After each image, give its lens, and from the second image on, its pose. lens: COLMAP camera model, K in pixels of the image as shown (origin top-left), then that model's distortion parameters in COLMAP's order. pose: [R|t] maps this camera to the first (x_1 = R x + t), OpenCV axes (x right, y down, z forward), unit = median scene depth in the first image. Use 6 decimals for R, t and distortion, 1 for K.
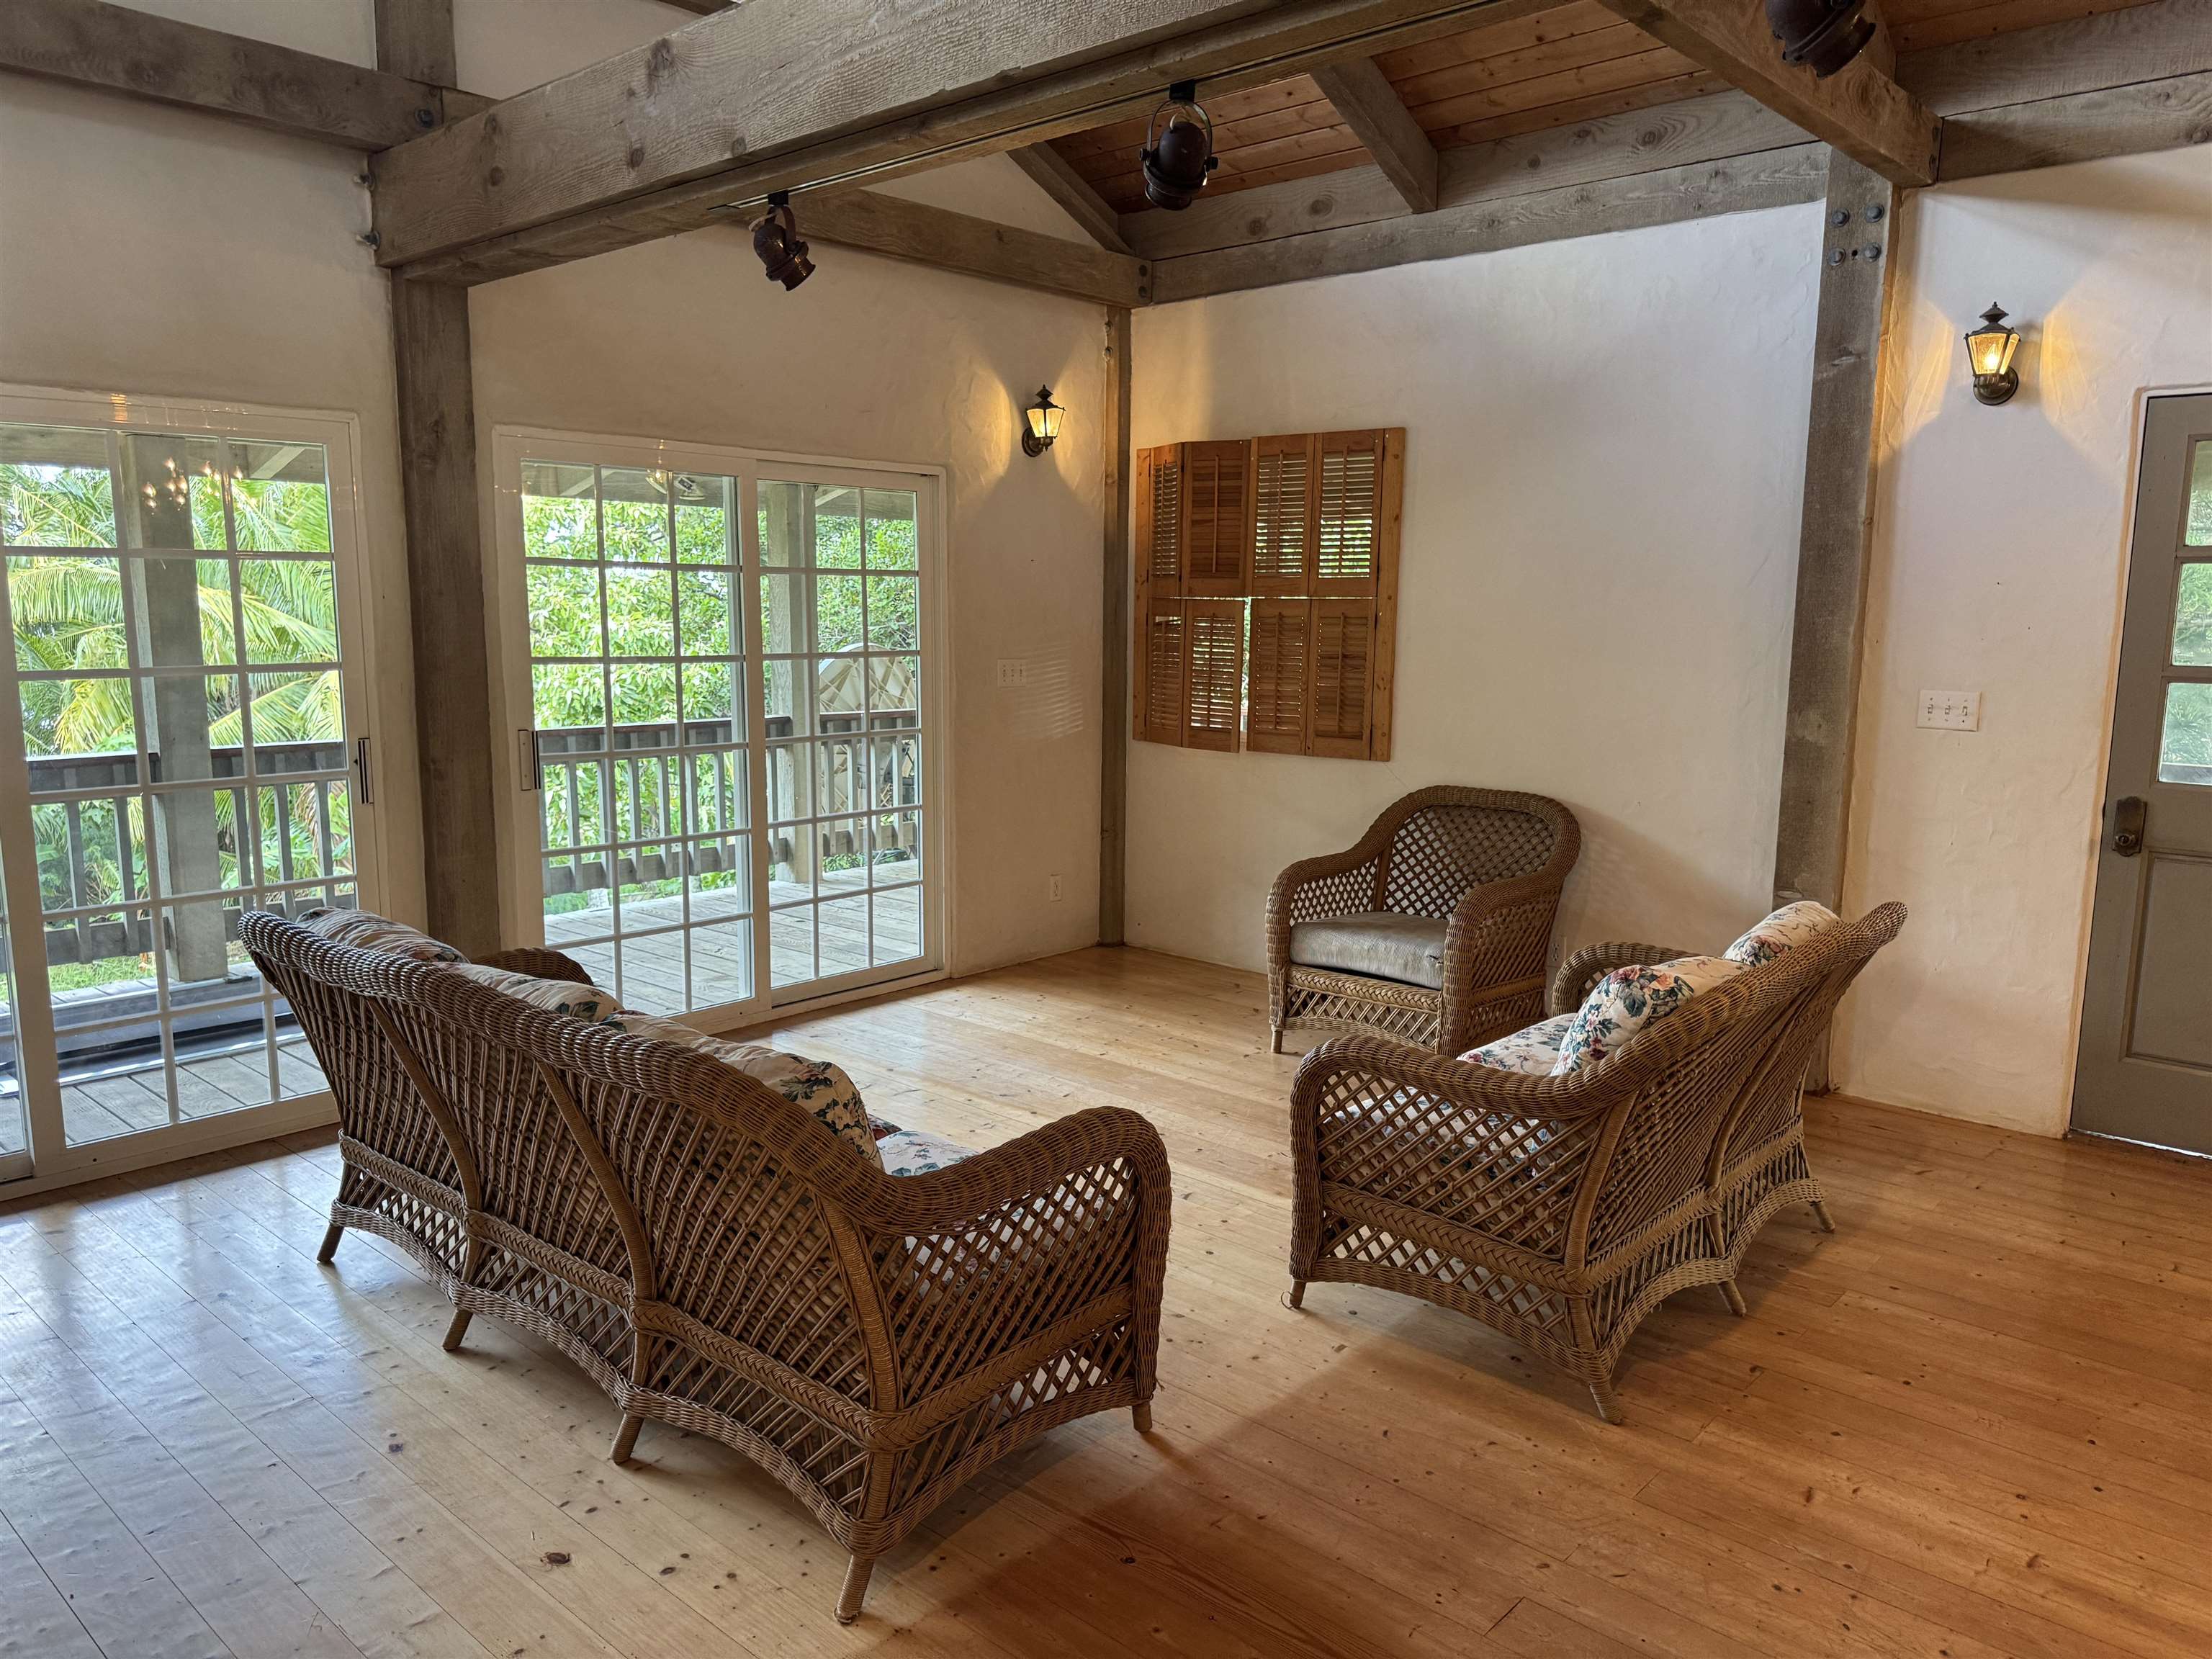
lens RADIAL K [[1591.6, 0, 1106.0], [0, 1591.6, 829.5], [0, 0, 1]] dist [0.124218, -0.144180]
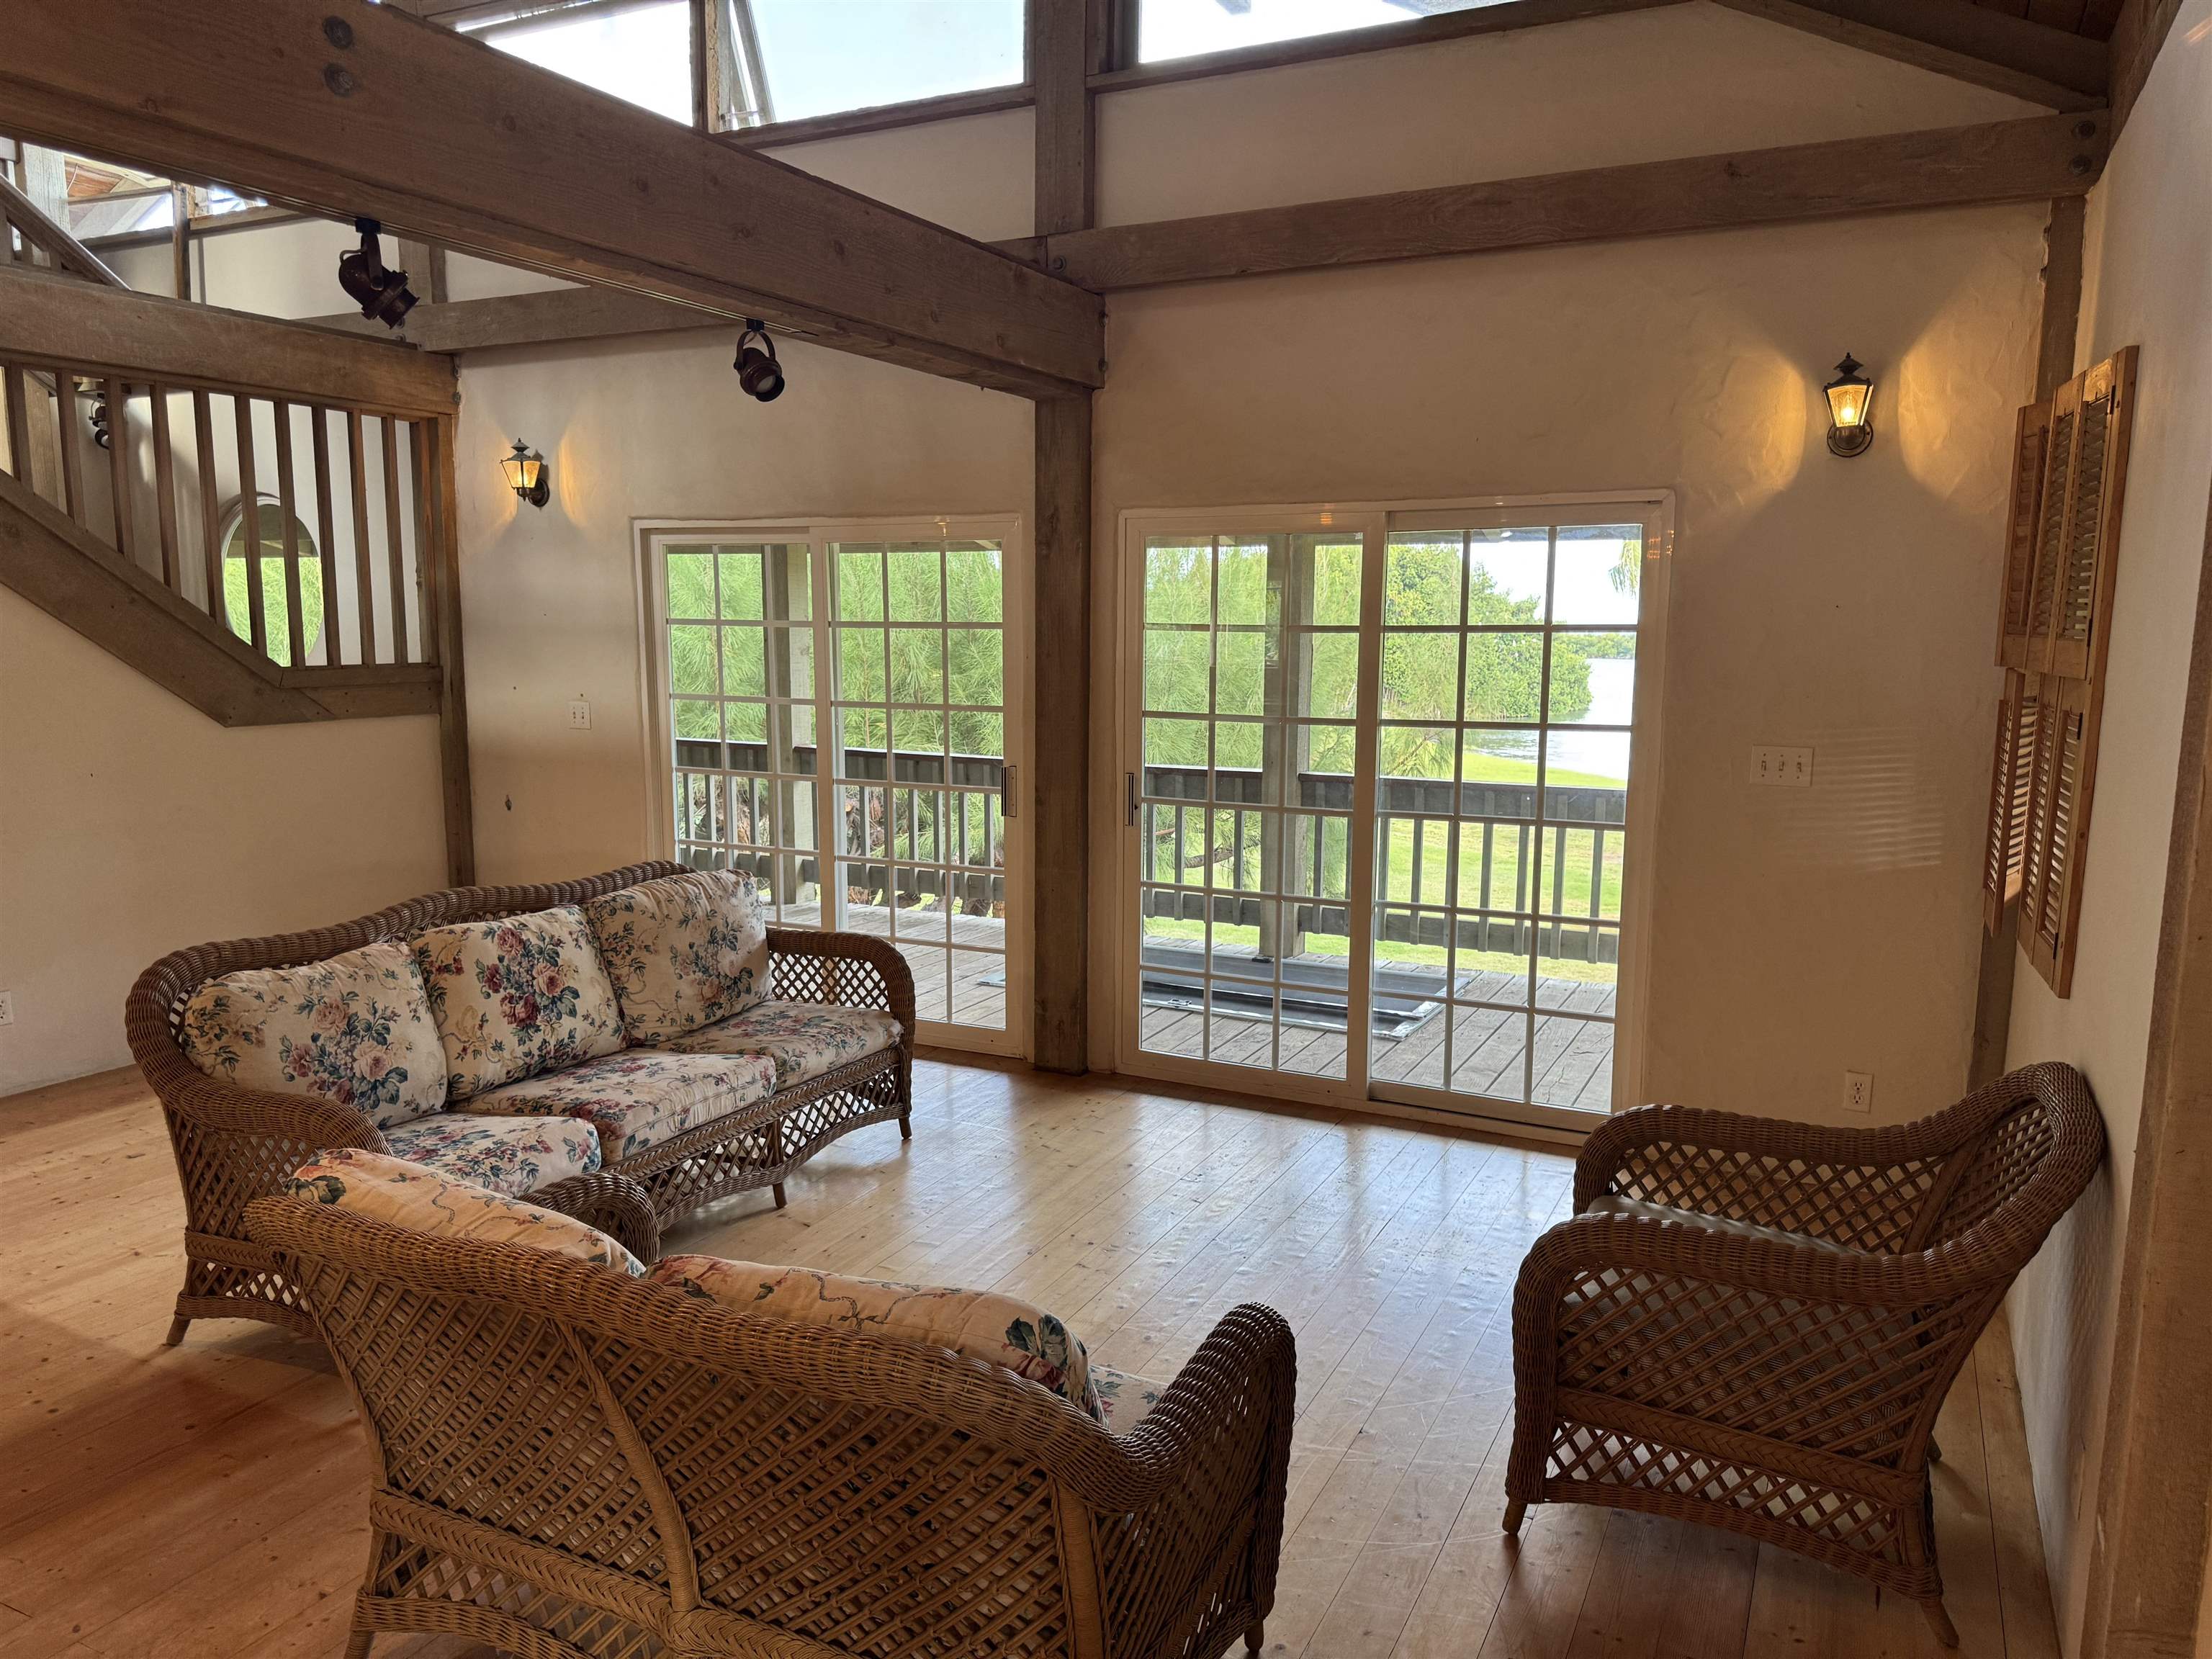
lens RADIAL K [[1495.2, 0, 1115.5], [0, 1495.2, 858.0], [0, 0, 1]] dist [0.033169, -0.002140]
pose [[0.255753, 0.137013, -0.956984, 0.625847], [-0.153683, 0.983080, 0.099677, -0.096249], [0.954448, 0.121579, 0.272482, 0.653735]]
